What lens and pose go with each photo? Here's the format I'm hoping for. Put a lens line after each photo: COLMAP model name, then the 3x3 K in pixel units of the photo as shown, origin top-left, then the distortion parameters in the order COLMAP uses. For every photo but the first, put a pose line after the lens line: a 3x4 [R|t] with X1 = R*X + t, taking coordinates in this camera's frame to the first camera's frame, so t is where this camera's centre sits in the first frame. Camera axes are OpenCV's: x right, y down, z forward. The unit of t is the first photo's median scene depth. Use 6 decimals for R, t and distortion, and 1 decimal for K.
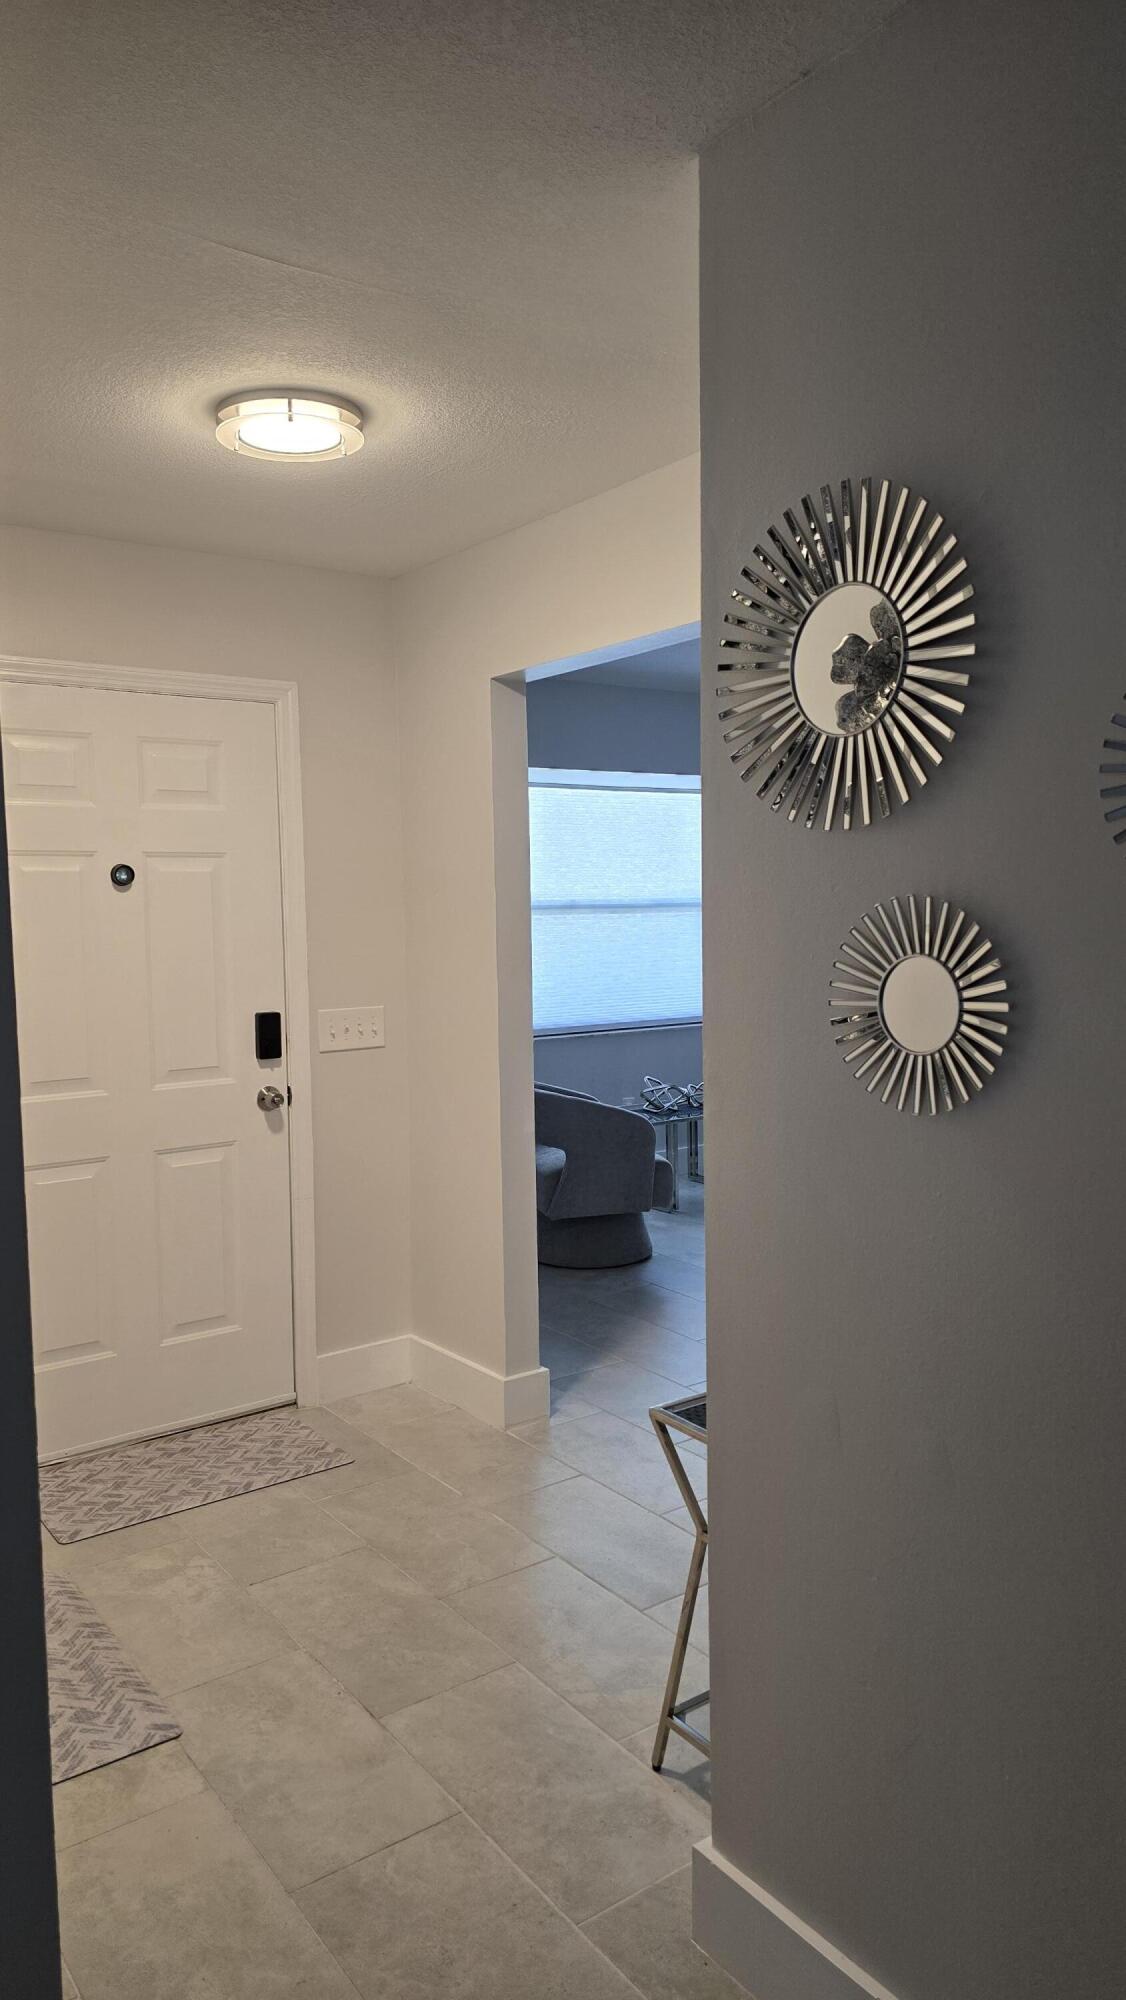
lens RADIAL K [[1342.0, 0, 554.4], [0, 1342.0, 988.2], [0, 0, 1]] dist [0.083475, -0.088745]
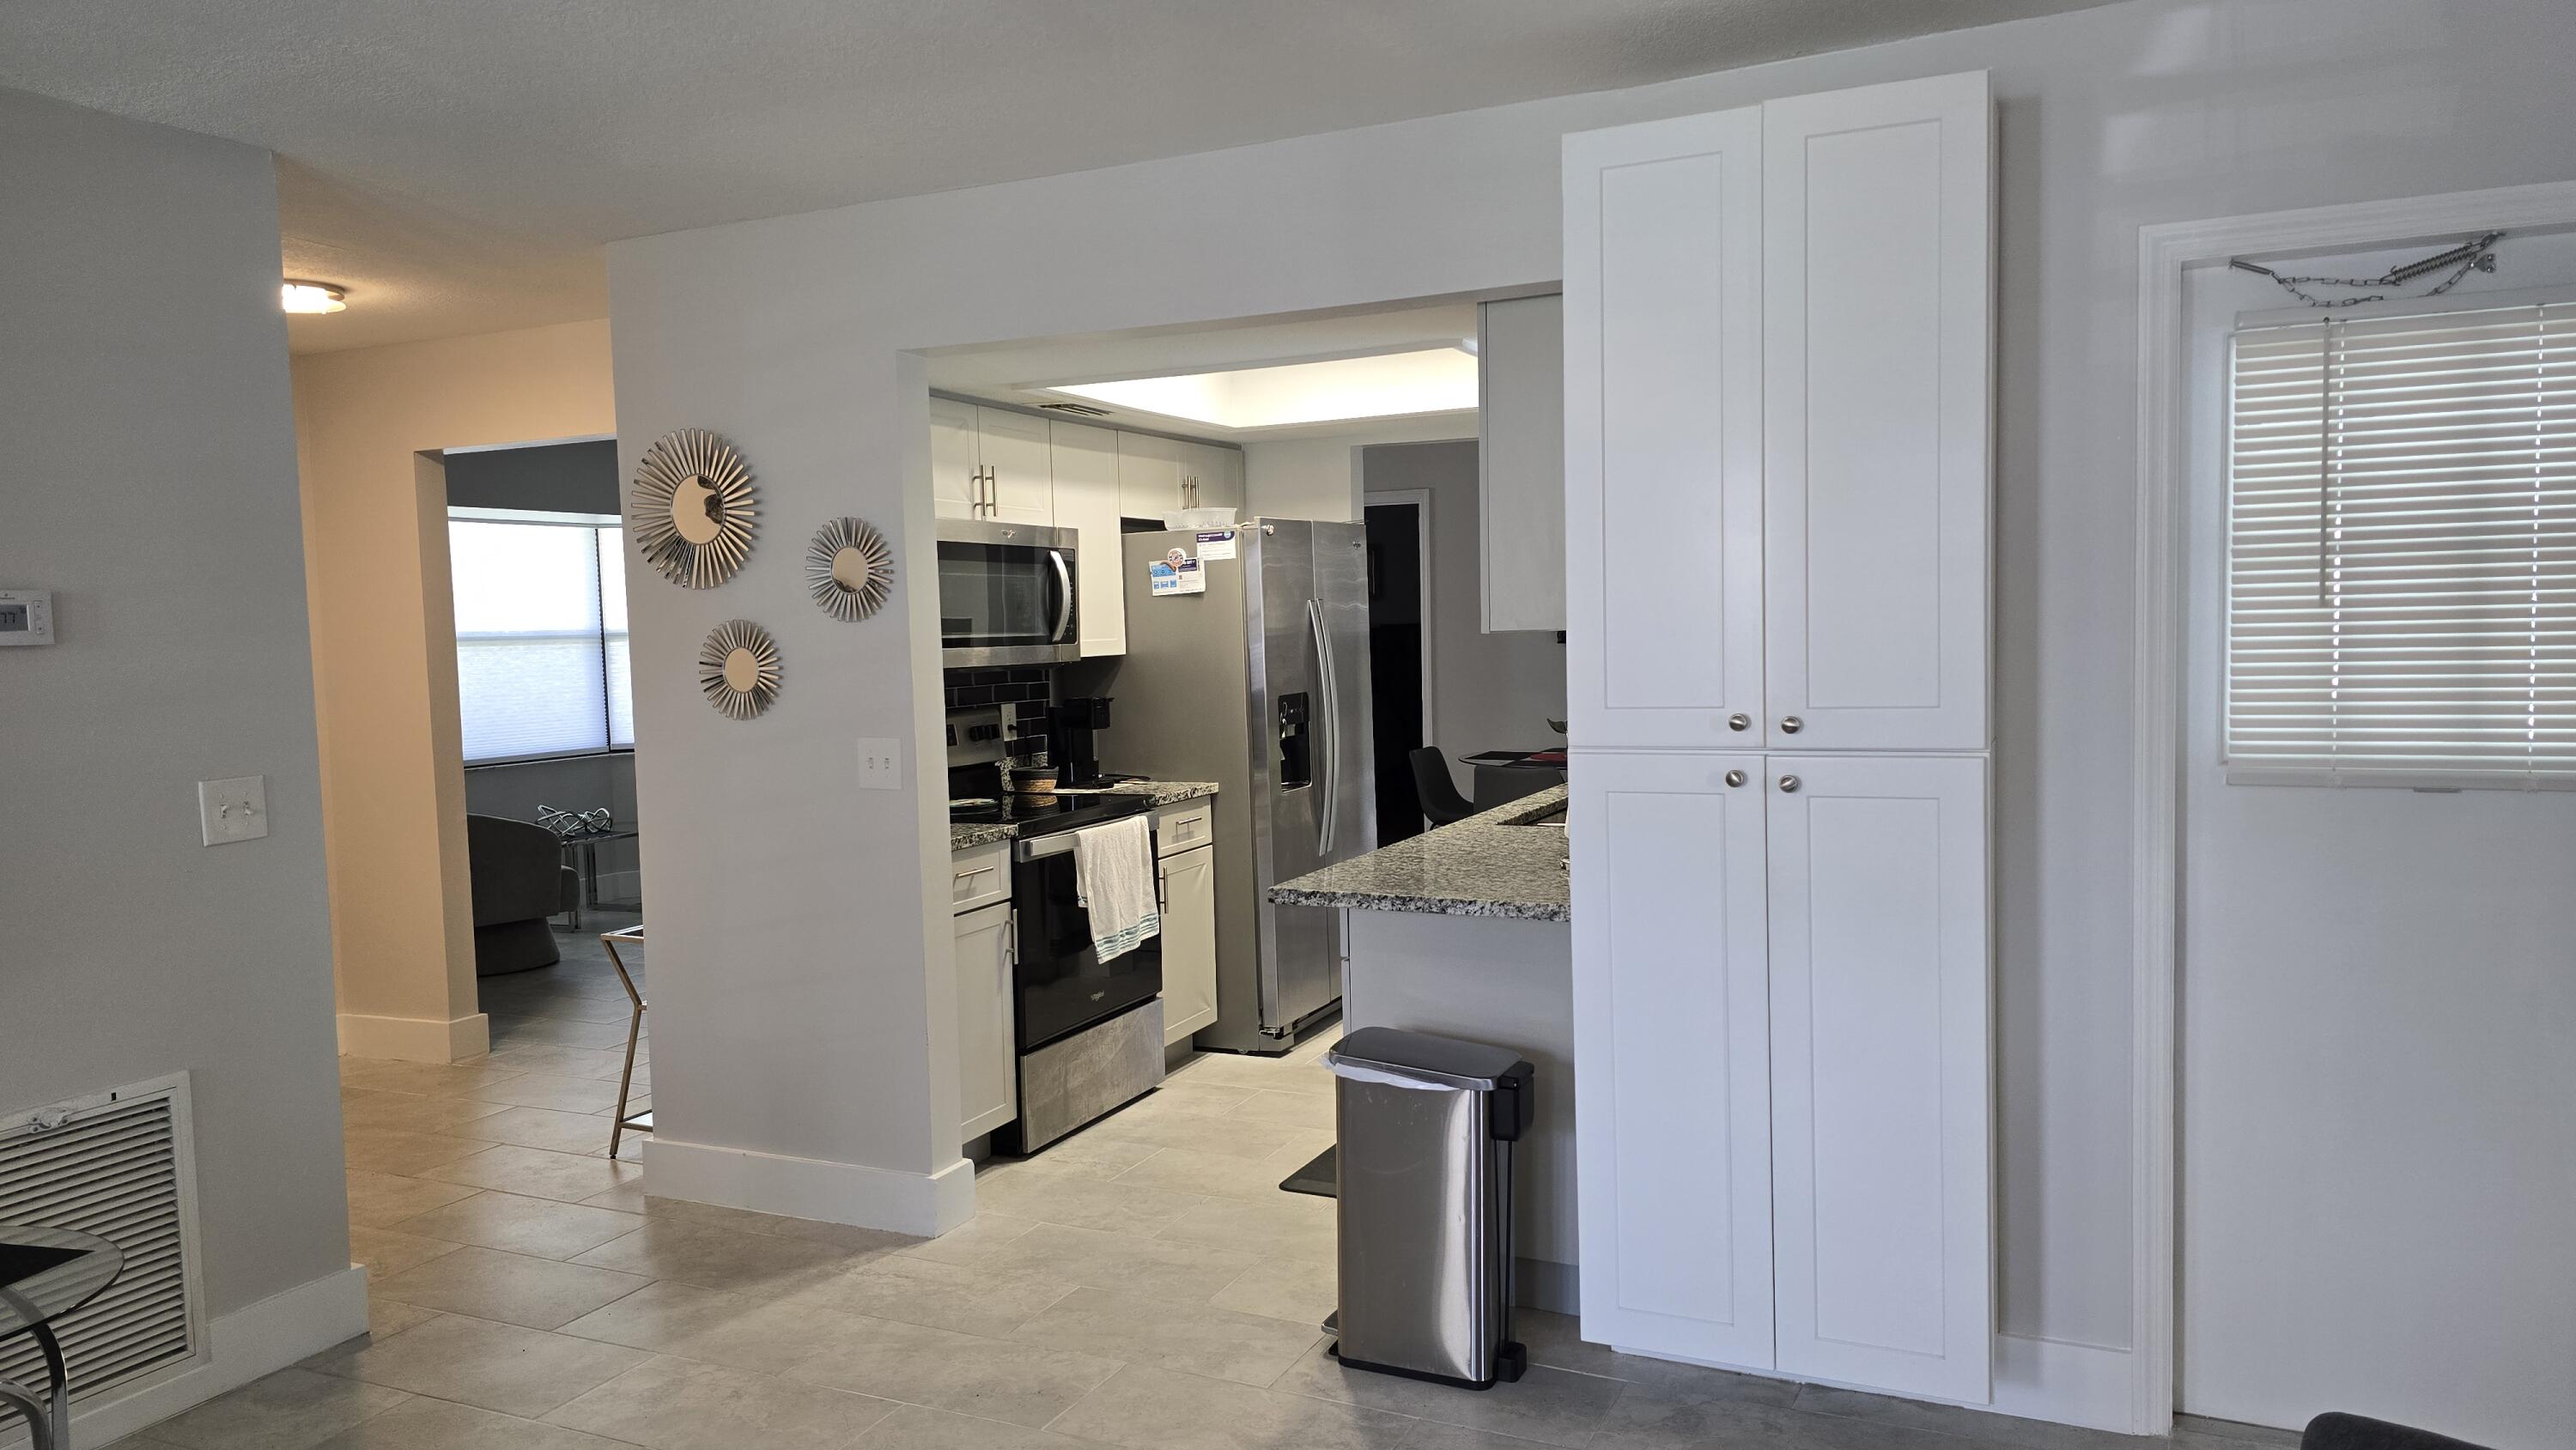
lens RADIAL K [[1728.4, 0, 1263.7], [0, 1728.4, 719.1], [0, 0, 1]] dist [0.083475, -0.088745]
pose [[0.880191, -0.039456, 0.472976, -0.128752], [0.048194, 0.998818, -0.006366, 0.060197], [-0.472166, 0.028398, 0.881052, -0.758557]]
